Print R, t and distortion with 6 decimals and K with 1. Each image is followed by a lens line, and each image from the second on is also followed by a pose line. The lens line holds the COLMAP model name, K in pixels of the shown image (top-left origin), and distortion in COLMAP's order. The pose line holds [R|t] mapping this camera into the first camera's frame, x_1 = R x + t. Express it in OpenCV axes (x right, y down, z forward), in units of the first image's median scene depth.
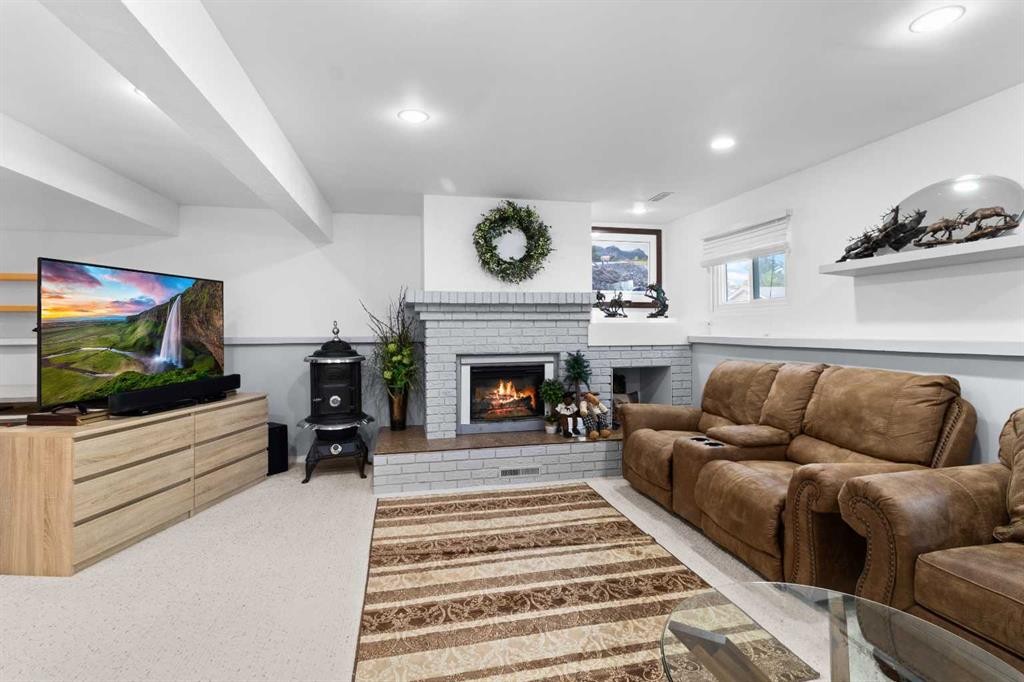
lens RADIAL K [[486.7, 0, 518.1], [0, 486.7, 328.4], [0, 0, 1]] dist [0.001223, 0.000024]
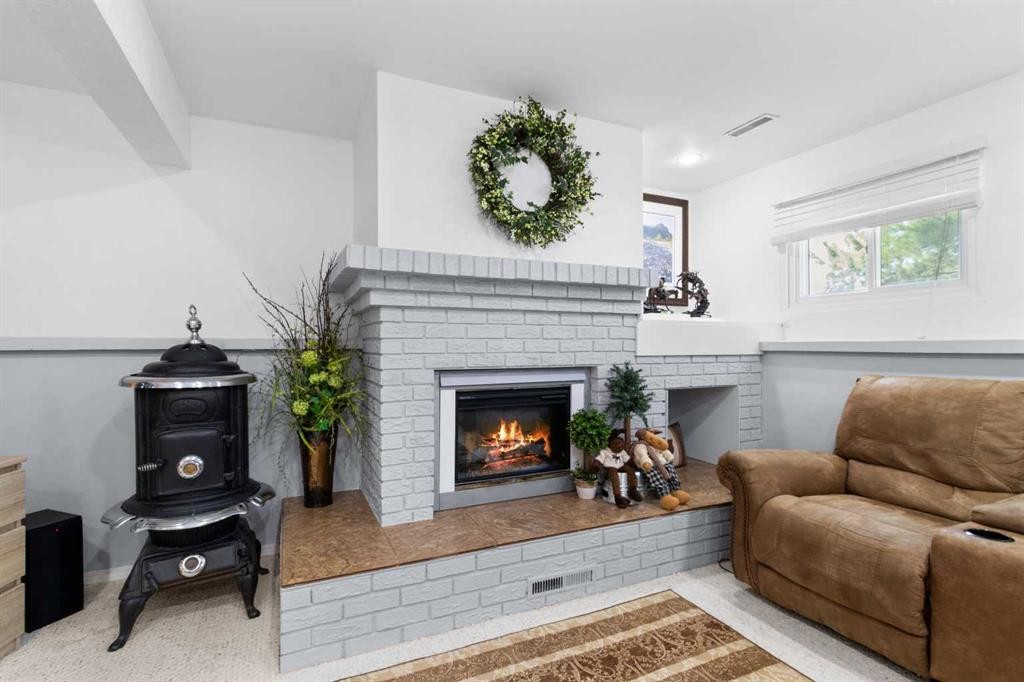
lens RADIAL K [[486.8, 0, 512.8], [0, 486.8, 346.6], [0, 0, 1]] dist [0.005470, 0.000368]
pose [[0.979583, 0.004240, 0.200997, -0.155086], [-0.004601, 0.999989, 0.001328, 0.026460], [-0.200989, -0.002226, 0.979591, 0.446214]]
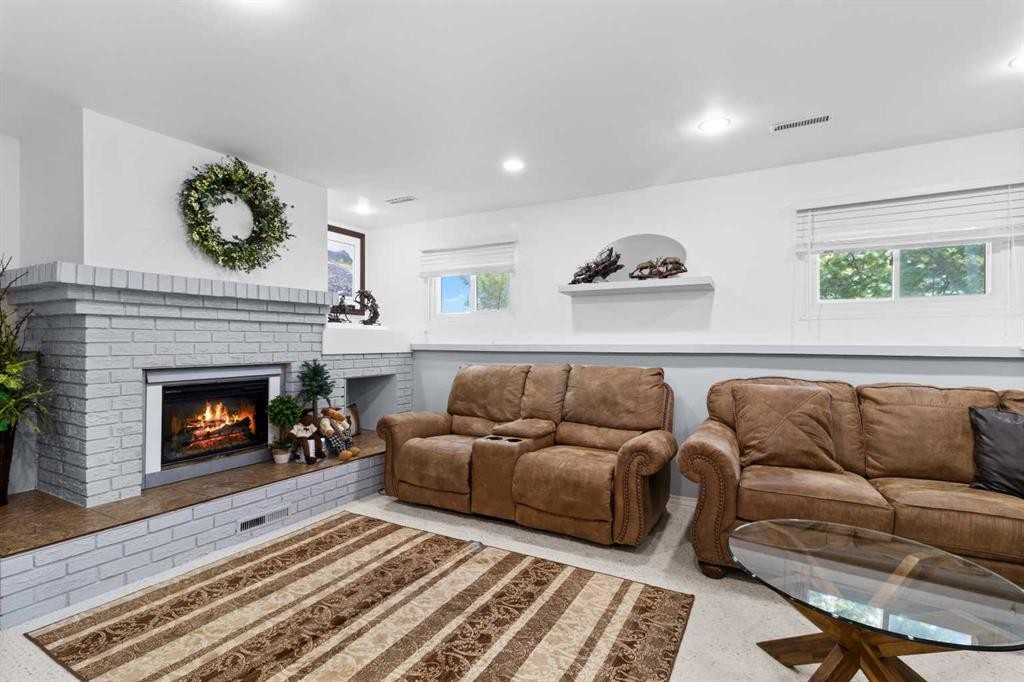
lens RADIAL K [[472.2, 0, 511.6], [0, 472.2, 343.2], [0, 0, 1]] dist [0.003396, 0.000630]
pose [[0.678739, 0.005643, 0.734358, -0.265504], [-0.008017, 0.999968, -0.000275, 0.015242], [-0.734336, -0.005701, 0.678763, 0.202350]]
